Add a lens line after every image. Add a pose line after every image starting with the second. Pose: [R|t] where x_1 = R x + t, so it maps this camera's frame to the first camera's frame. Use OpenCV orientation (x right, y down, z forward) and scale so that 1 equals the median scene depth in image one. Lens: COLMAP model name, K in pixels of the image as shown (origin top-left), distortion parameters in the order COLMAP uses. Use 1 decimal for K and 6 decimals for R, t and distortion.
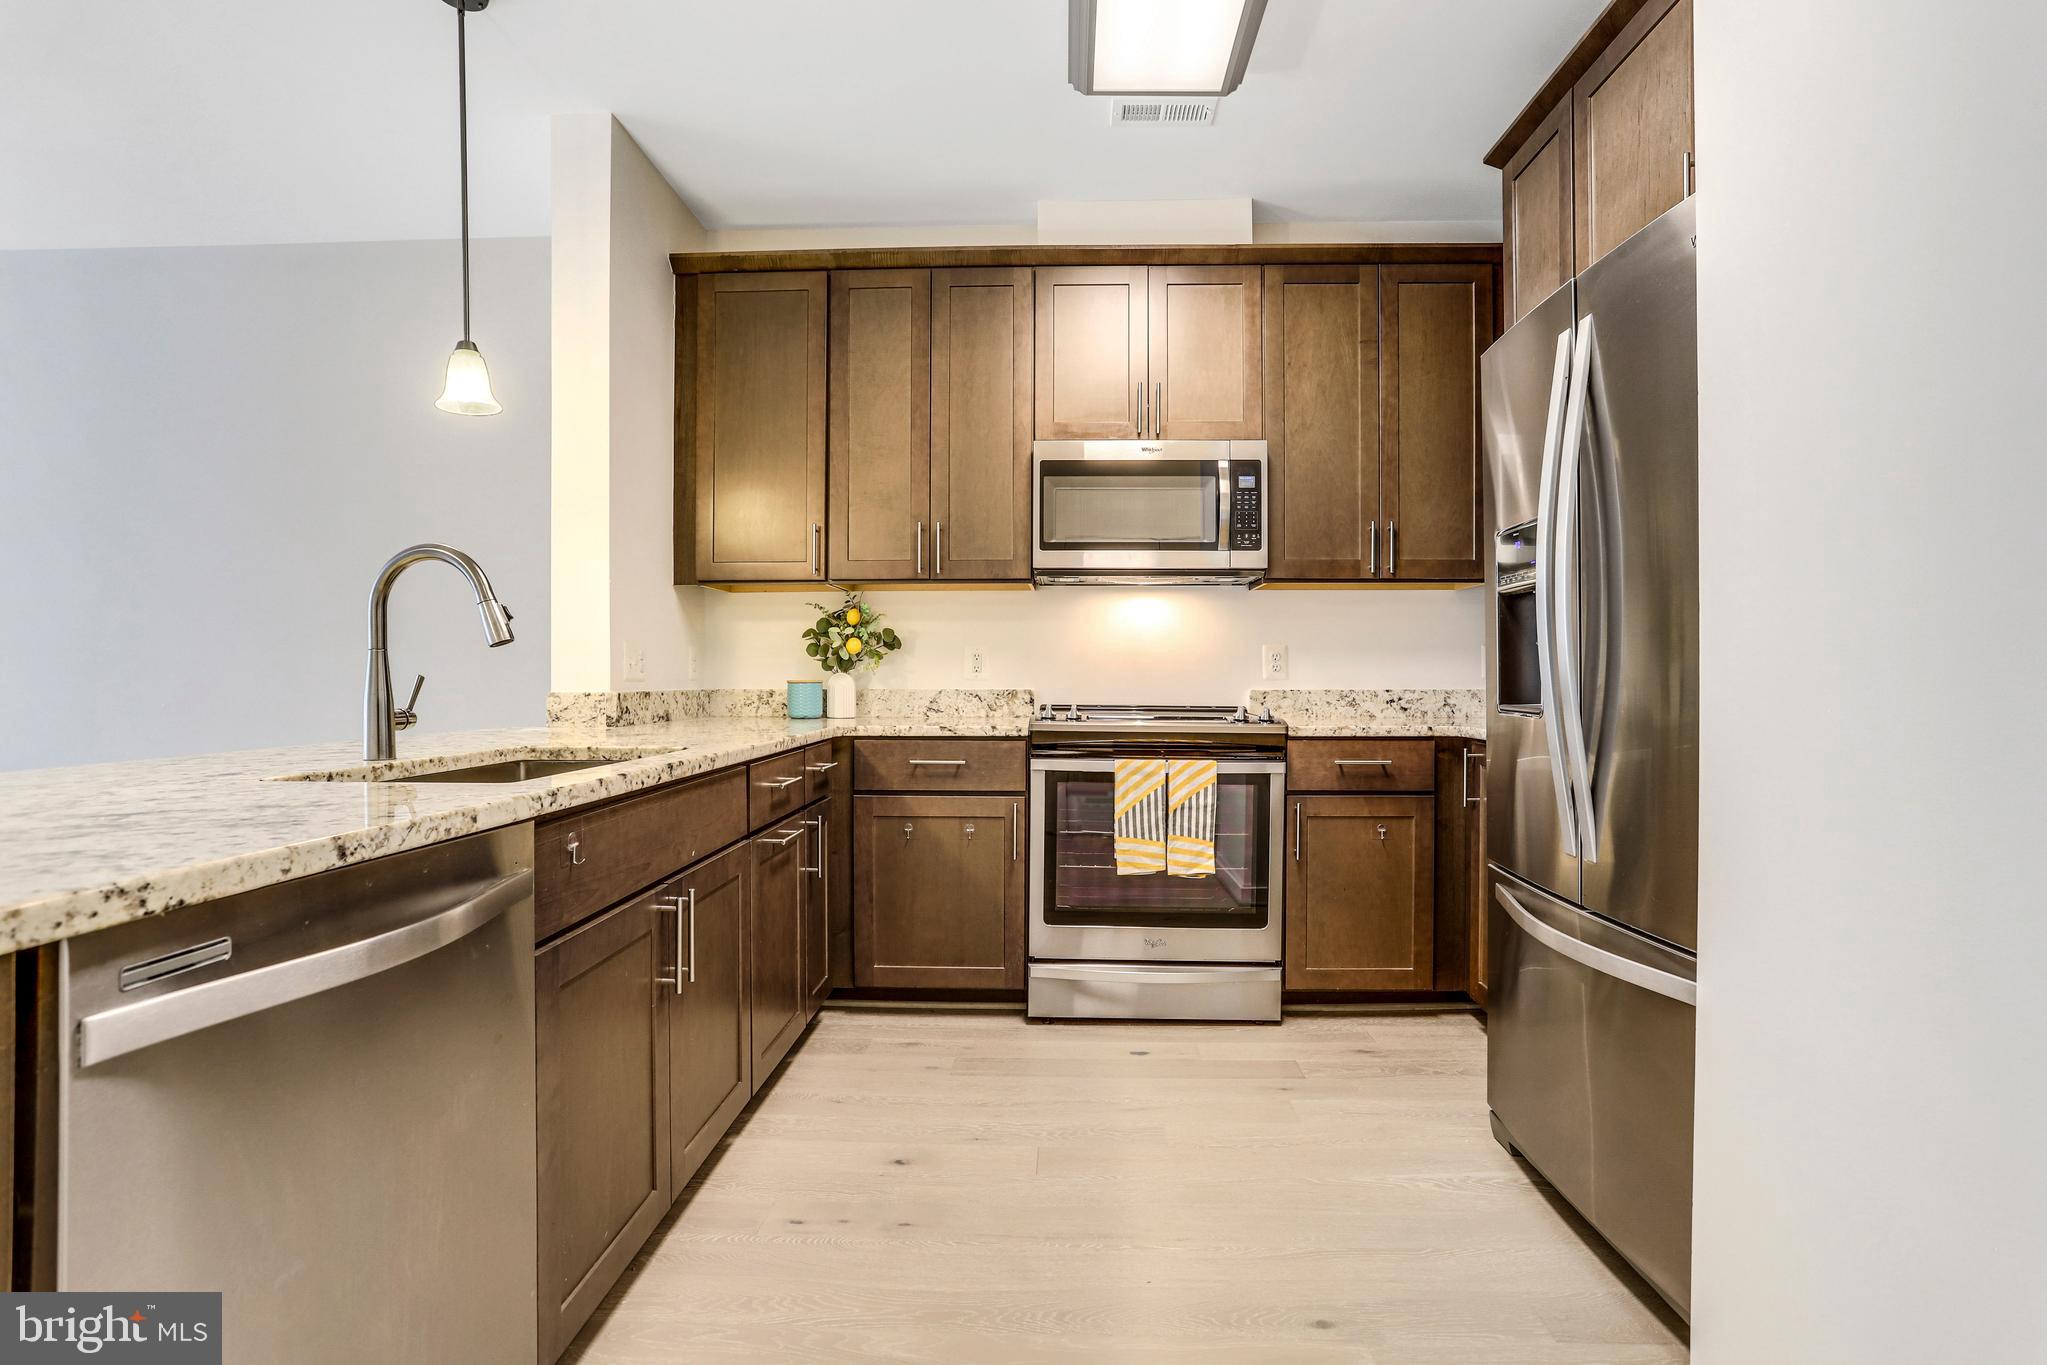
lens RADIAL K [[993.0, 0, 1039.8], [0, 993.0, 683.3], [0, 0, 1]] dist [-0.053305, 0.029933]
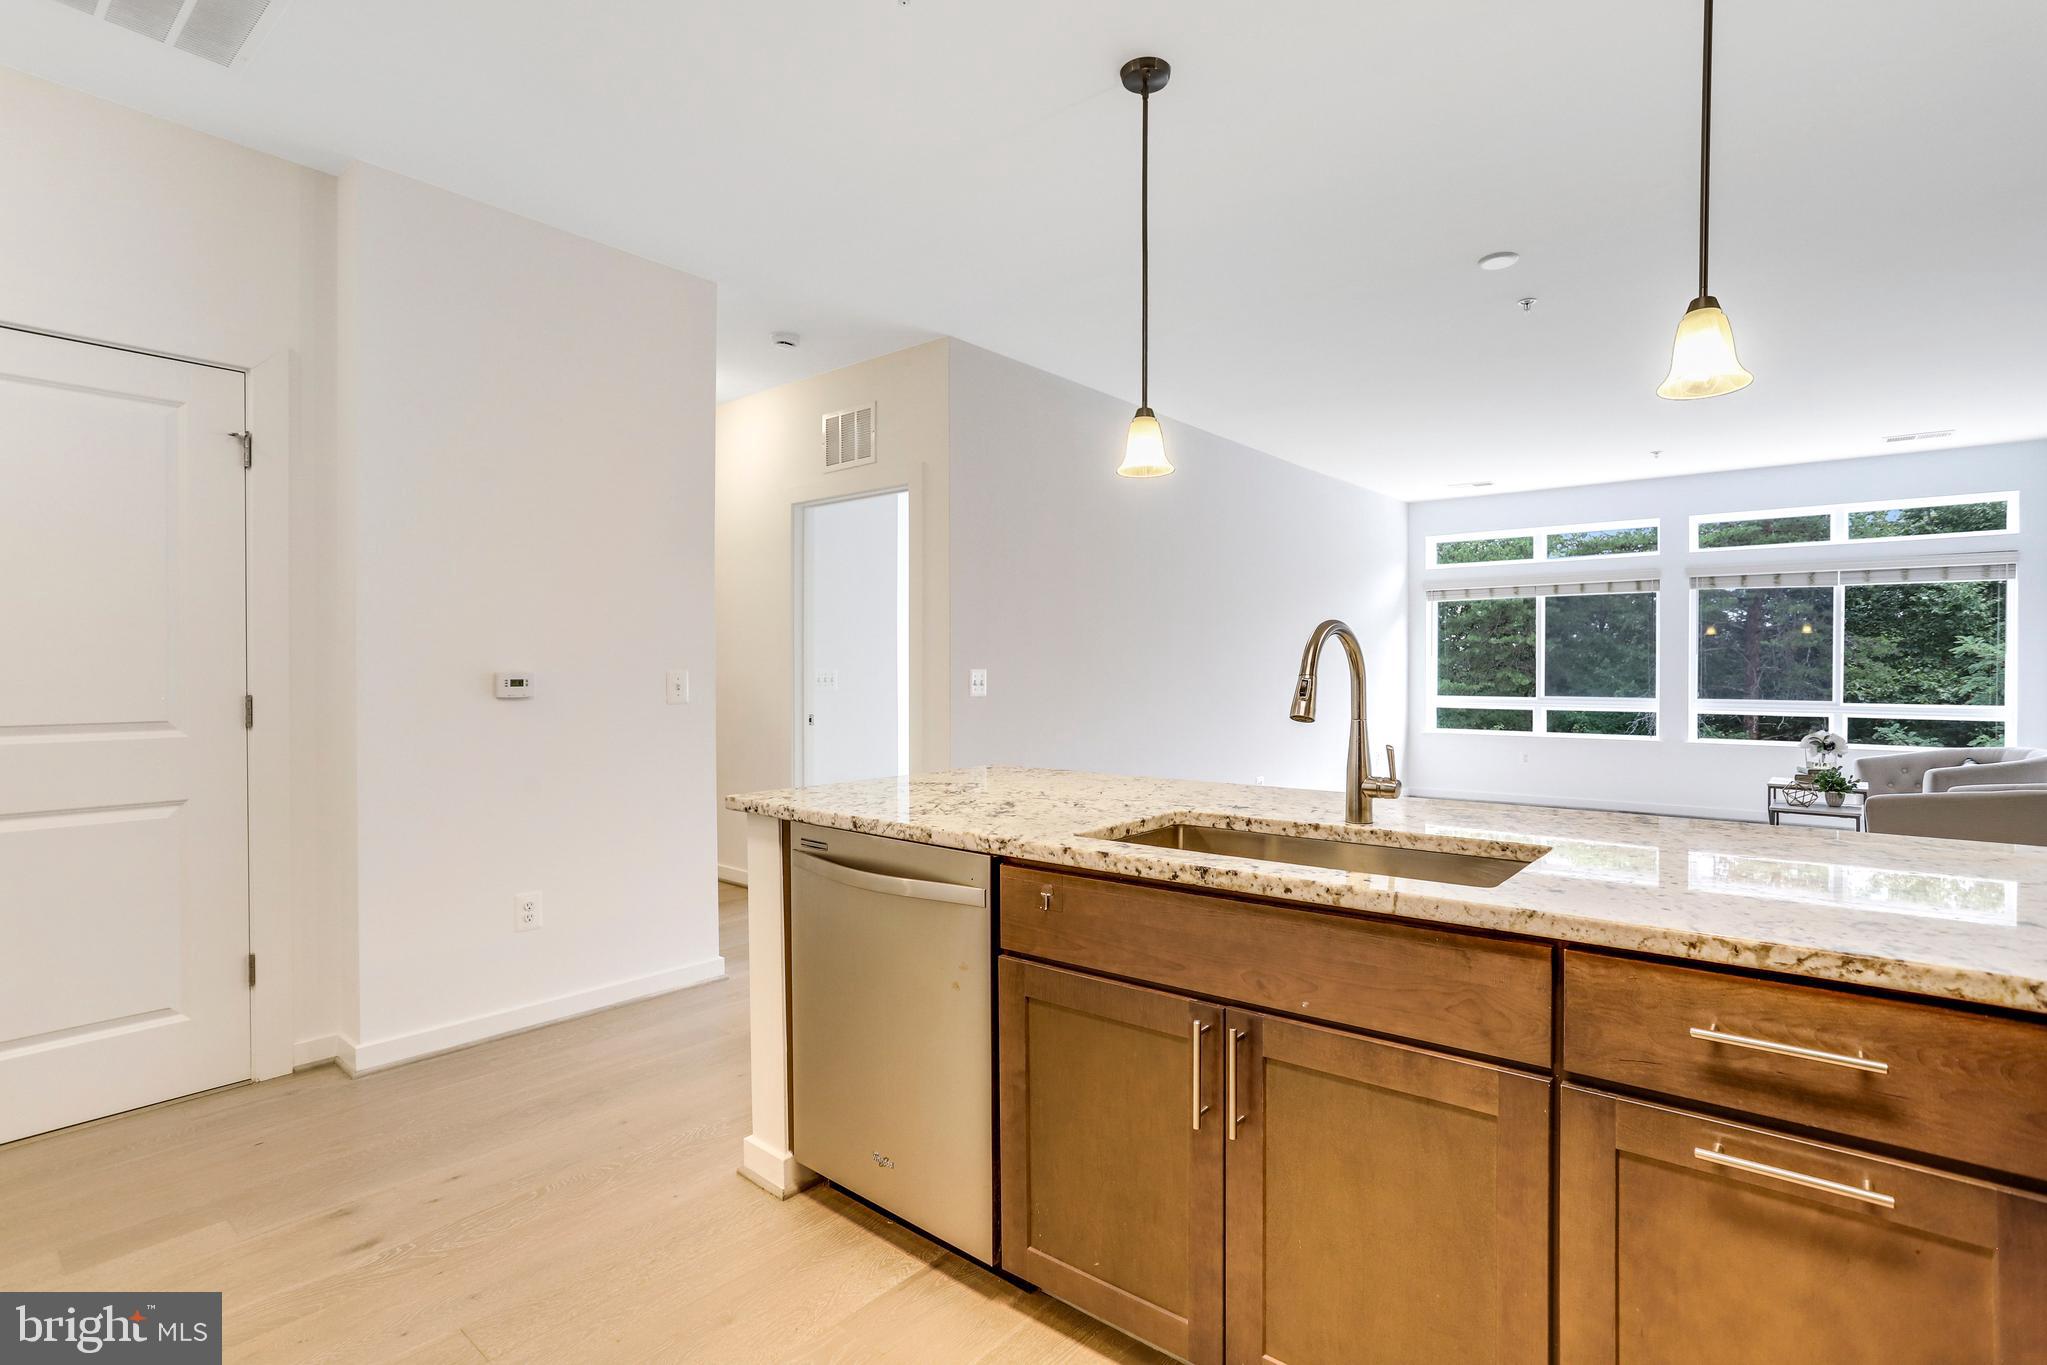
lens RADIAL K [[993.0, 0, 1022.0], [0, 993.0, 677.0], [0, 0, 1]] dist [-0.053305, 0.029933]
pose [[-0.612883, 0.009013, -0.790123, 0.221473], [-0.004366, 0.999881, 0.014793, -0.052605], [0.790162, 0.012517, -0.612770, 0.754212]]
